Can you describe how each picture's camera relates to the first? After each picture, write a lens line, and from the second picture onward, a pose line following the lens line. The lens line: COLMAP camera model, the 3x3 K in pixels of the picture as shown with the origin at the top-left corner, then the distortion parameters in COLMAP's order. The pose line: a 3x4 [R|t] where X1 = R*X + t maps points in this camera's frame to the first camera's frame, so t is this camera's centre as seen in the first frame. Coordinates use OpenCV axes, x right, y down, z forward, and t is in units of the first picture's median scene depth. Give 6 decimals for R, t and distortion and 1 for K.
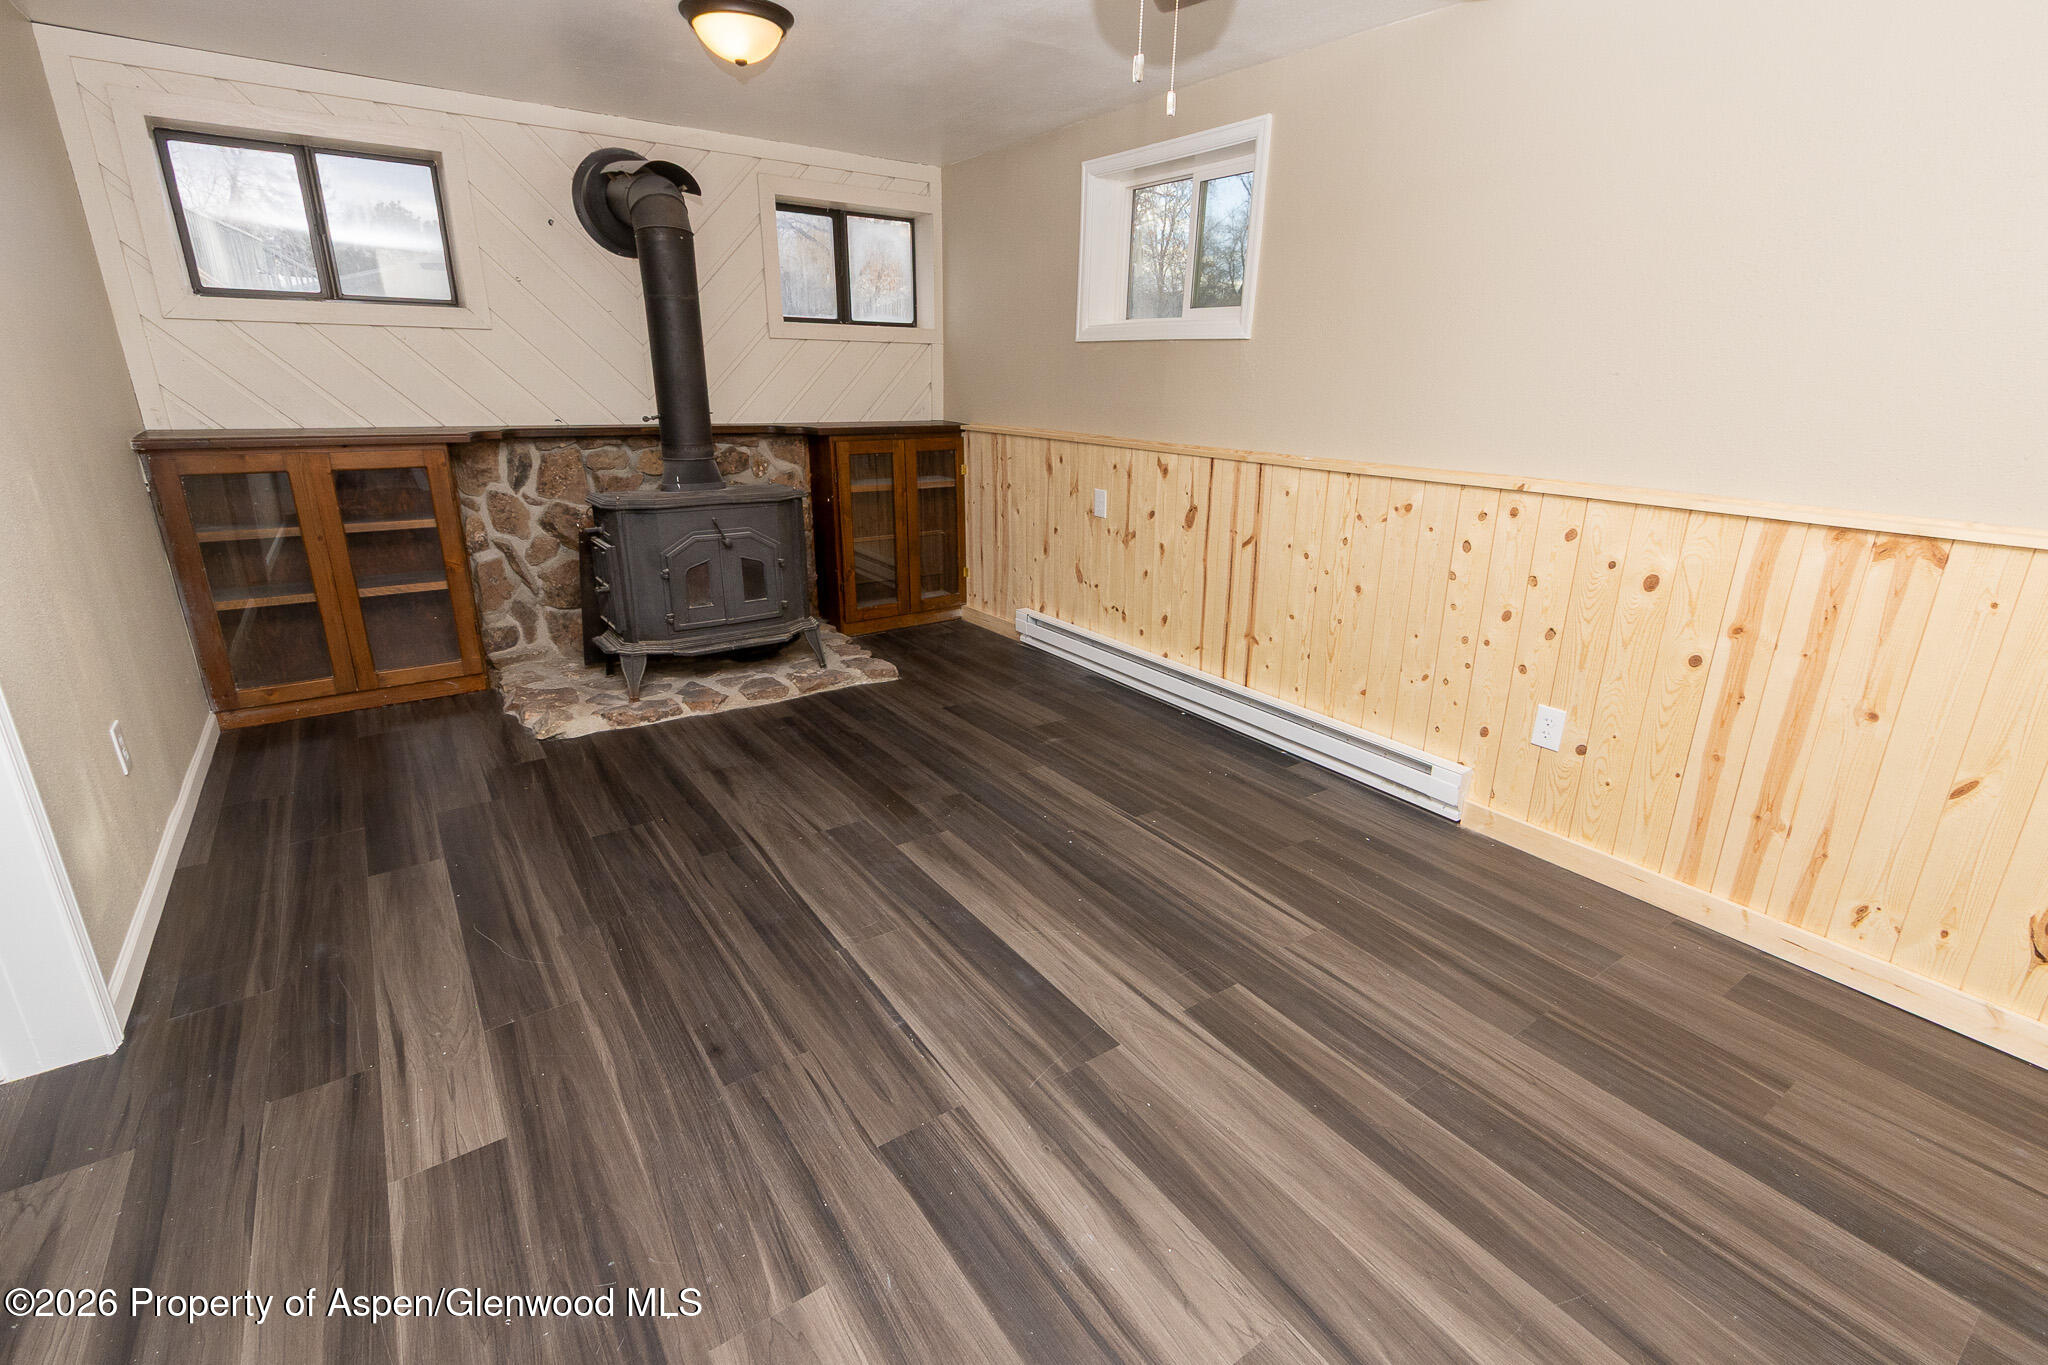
lens RADIAL K [[921.3, 0, 1017.5], [0, 921.3, 695.2], [0, 0, 1]] dist [-0.000648, -0.001795]
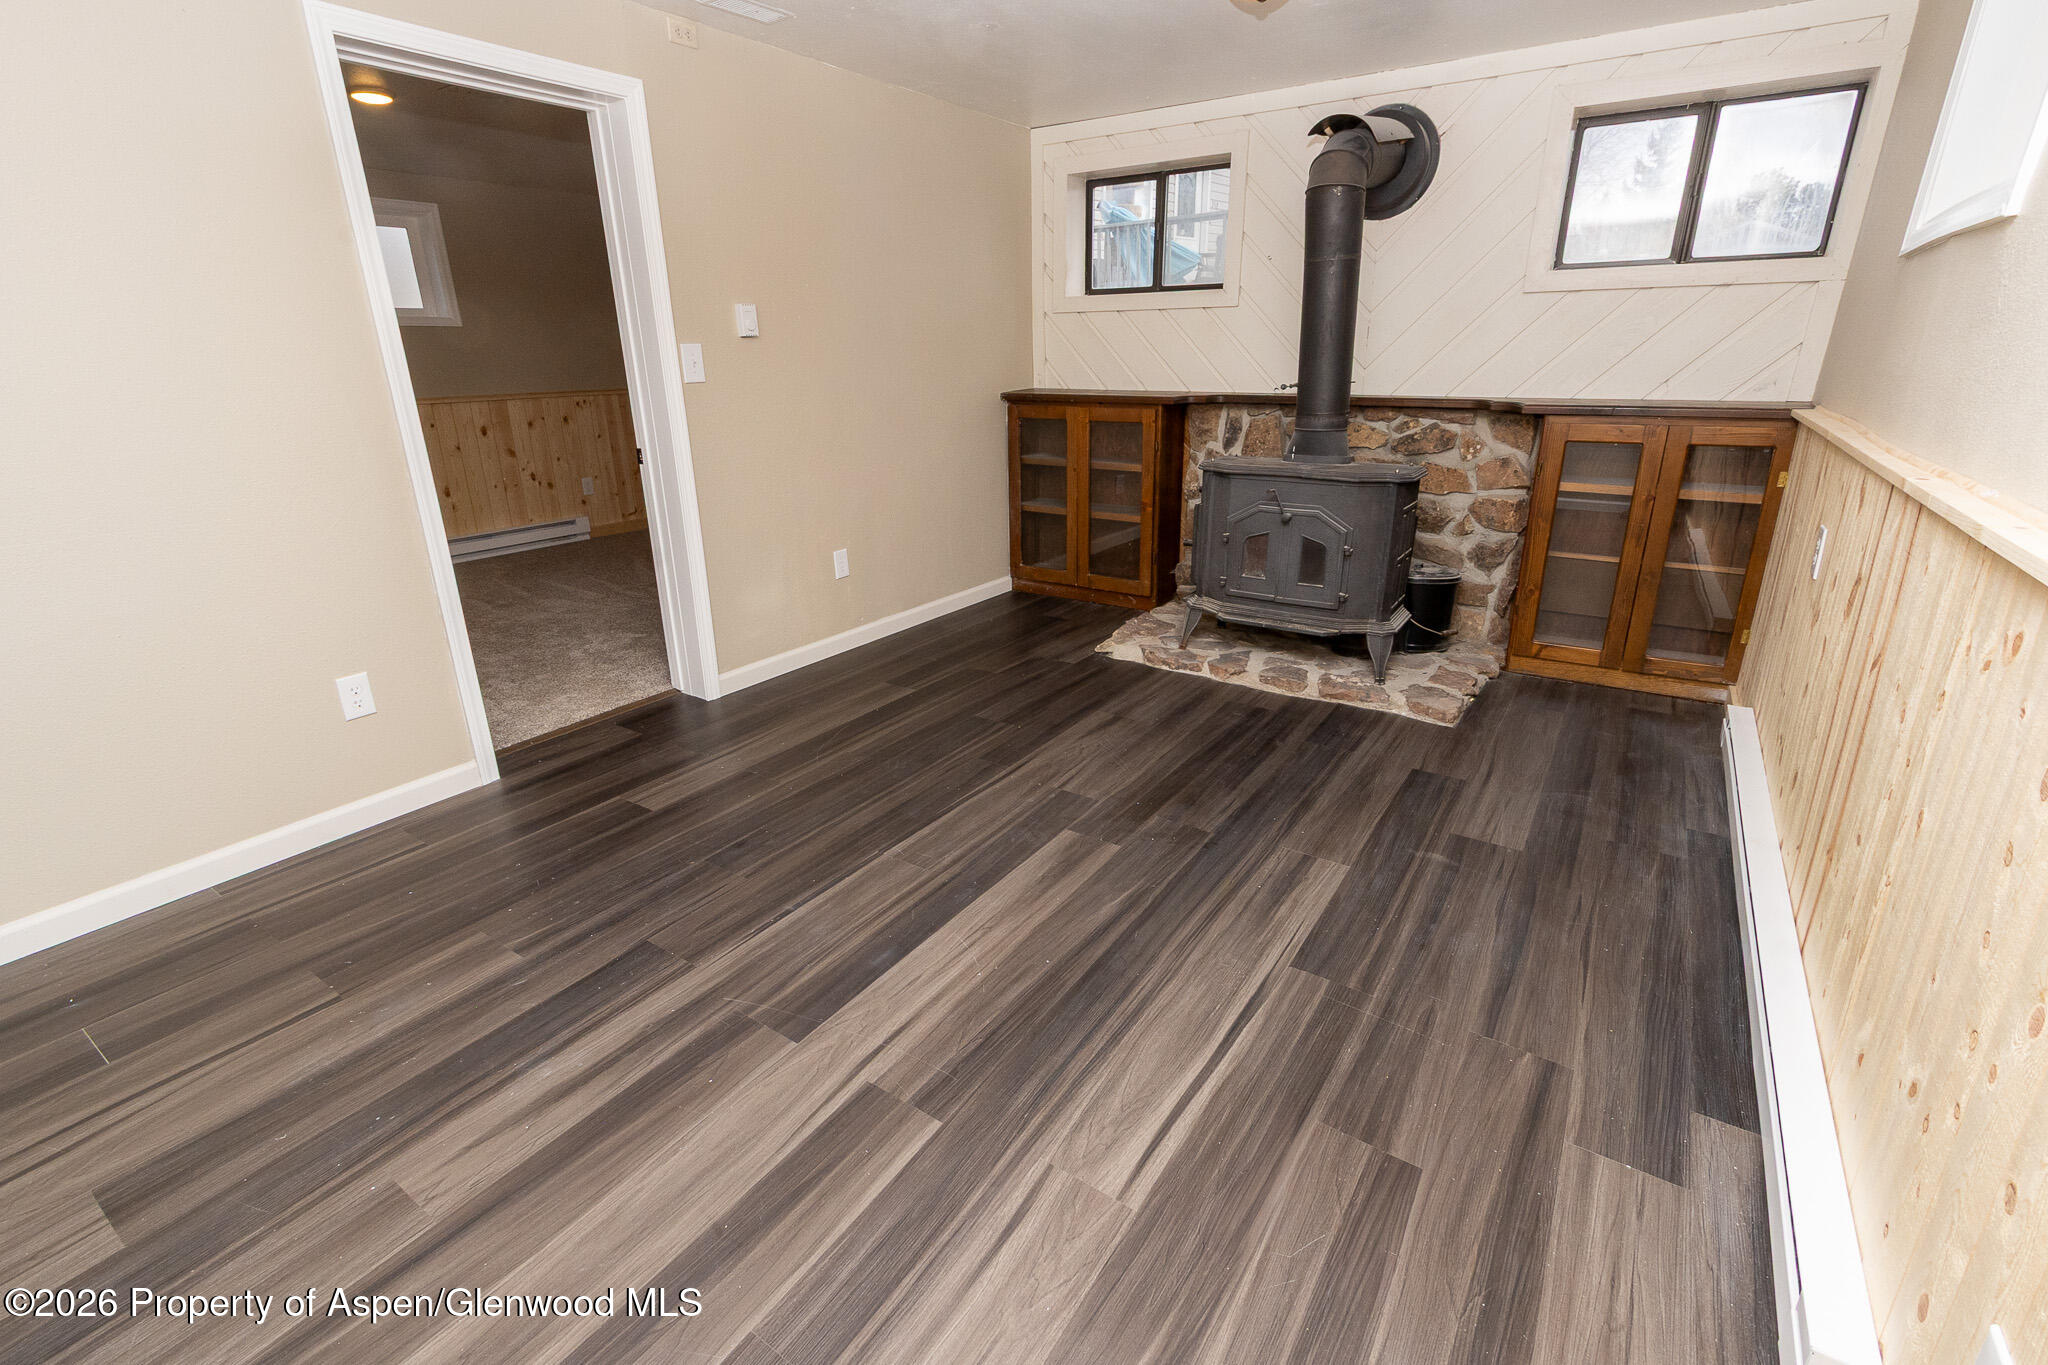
lens RADIAL K [[921.3, 0, 1021.2], [0, 921.3, 674.8], [0, 0, 1]] dist [-0.000648, -0.001795]
pose [[0.350523, 0.290989, -0.890202, 0.489668], [-0.294327, 0.936576, 0.190254, -0.115193], [0.889104, 0.195322, 0.413937, 0.398608]]
